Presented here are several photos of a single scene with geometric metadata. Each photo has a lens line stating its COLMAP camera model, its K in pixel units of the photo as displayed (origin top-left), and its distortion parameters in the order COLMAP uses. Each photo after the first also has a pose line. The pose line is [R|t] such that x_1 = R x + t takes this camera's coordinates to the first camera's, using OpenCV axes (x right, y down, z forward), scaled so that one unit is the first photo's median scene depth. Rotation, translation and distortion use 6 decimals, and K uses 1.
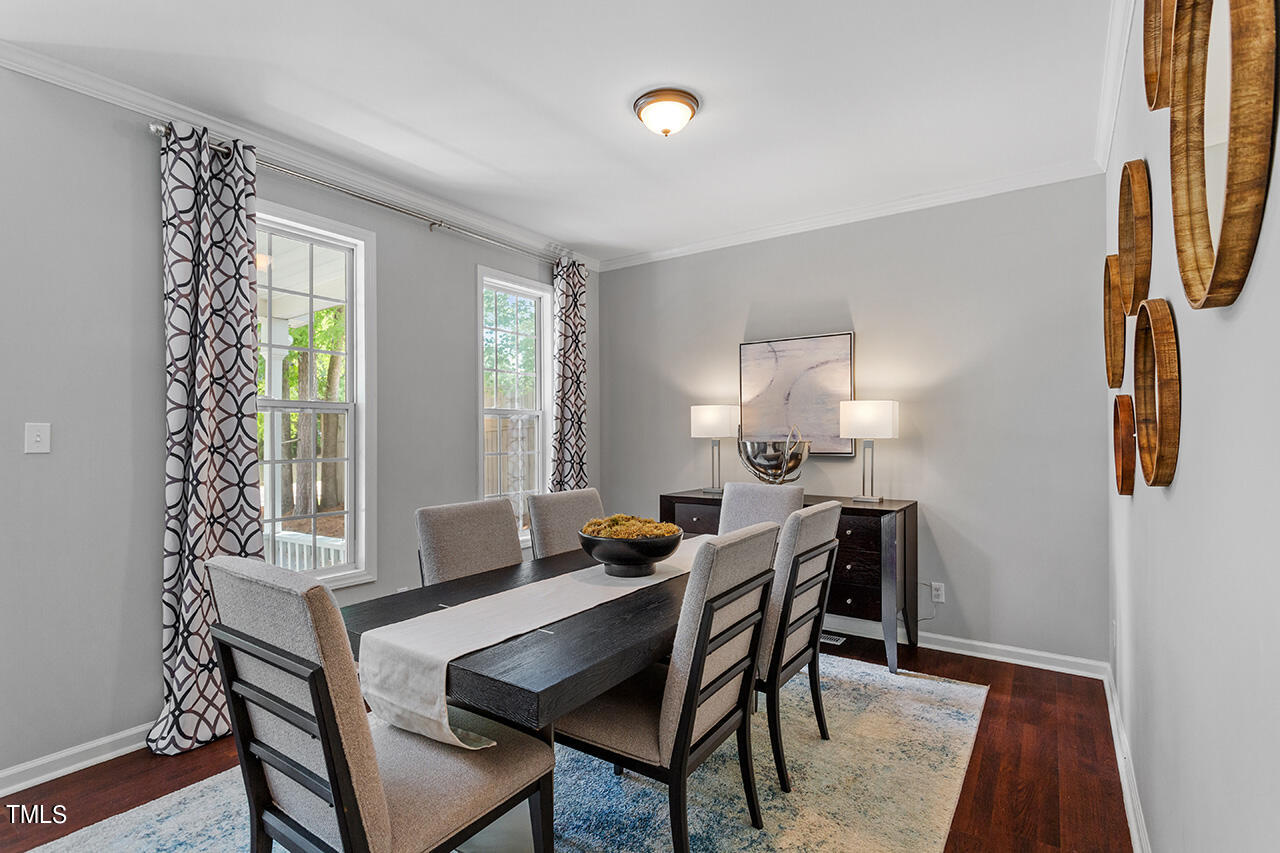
lens RADIAL K [[620.0, 0, 644.7], [0, 620.0, 430.5], [0, 0, 1]] dist [-0.005284, 0.005483]
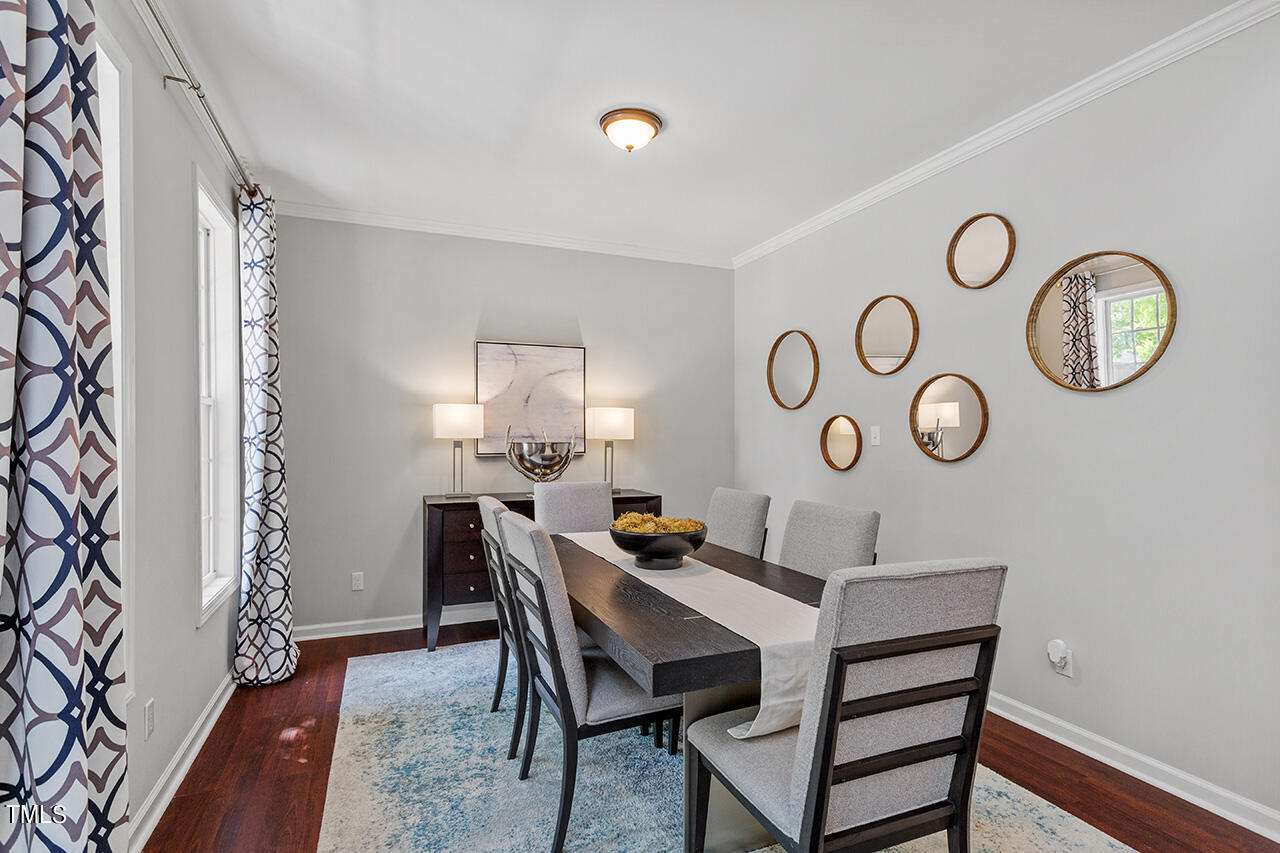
lens RADIAL K [[620.0, 0, 646.1], [0, 620.0, 433.8], [0, 0, 1]] dist [-0.005284, 0.005483]
pose [[0.542713, 0.007762, 0.839882, -0.566754], [-0.014158, 0.999900, -0.000093, 0.001152], [-0.839799, -0.011841, 0.542769, 0.274914]]
